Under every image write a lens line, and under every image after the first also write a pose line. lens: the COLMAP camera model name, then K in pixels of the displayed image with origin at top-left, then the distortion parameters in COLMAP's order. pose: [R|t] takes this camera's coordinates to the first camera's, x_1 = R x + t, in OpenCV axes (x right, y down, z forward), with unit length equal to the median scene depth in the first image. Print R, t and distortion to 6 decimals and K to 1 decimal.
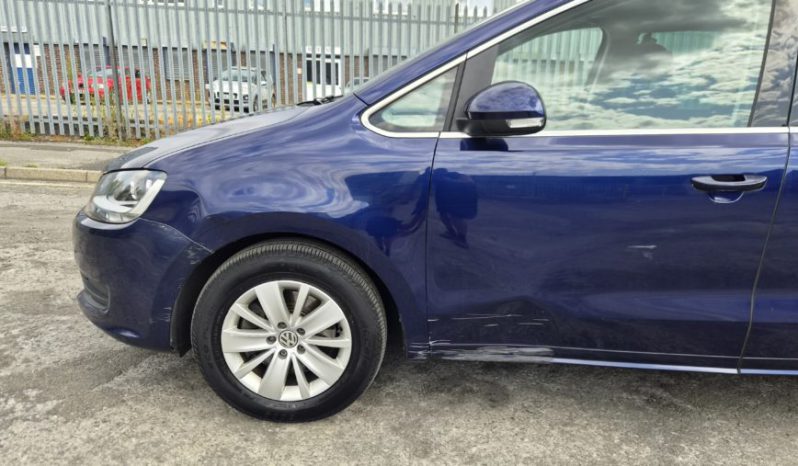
lens RADIAL K [[553.1, 0, 406.5], [0, 553.1, 232.9], [0, 0, 1]] dist [0.067025, -0.046583]
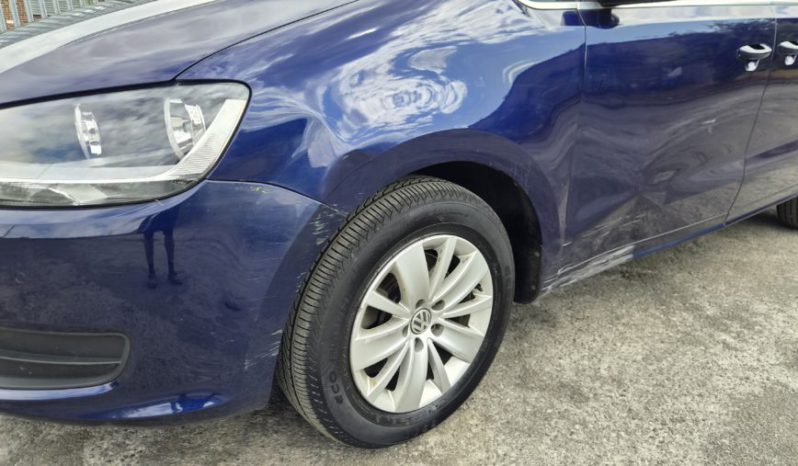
lens RADIAL K [[560.6, 0, 399.0], [0, 560.6, 233.0], [0, 0, 1]] dist [0.067254, -0.054415]
pose [[0.789832, -0.224474, 0.570769, -0.587114], [0.157743, 0.973659, 0.164638, -0.033707], [-0.592691, -0.040002, 0.804436, 0.444076]]
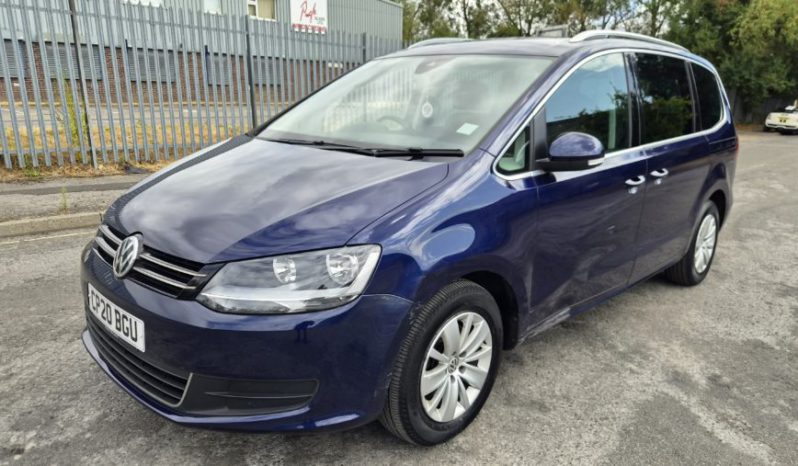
lens RADIAL K [[553.1, 0, 406.5], [0, 553.1, 232.9], [0, 0, 1]] dist [0.067025, -0.046583]
pose [[0.705179, -0.194174, 0.681923, -0.973948], [0.171987, 0.979891, 0.101167, -0.200545], [-0.687854, 0.045941, 0.724393, 0.217933]]
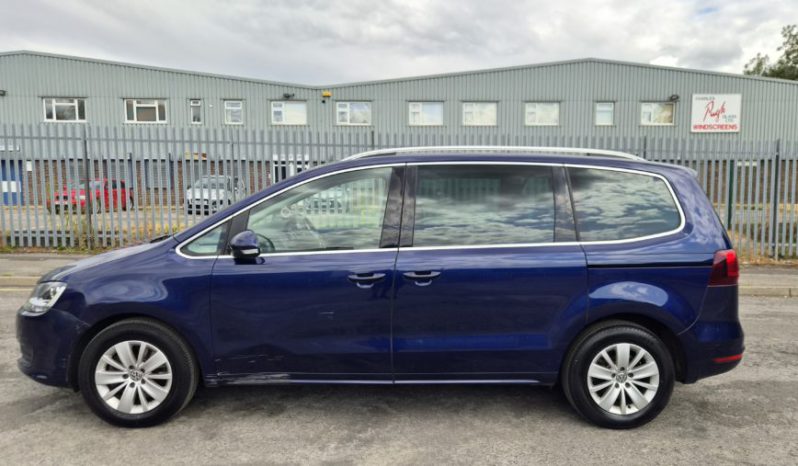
lens RADIAL K [[553.1, 0, 406.5], [0, 553.1, 232.9], [0, 0, 1]] dist [0.067025, -0.046583]
pose [[0.999204, -0.033556, 0.021564, 0.585169], [0.036579, 0.986456, -0.159893, 0.060262], [-0.015906, 0.160554, 0.986899, -0.781929]]
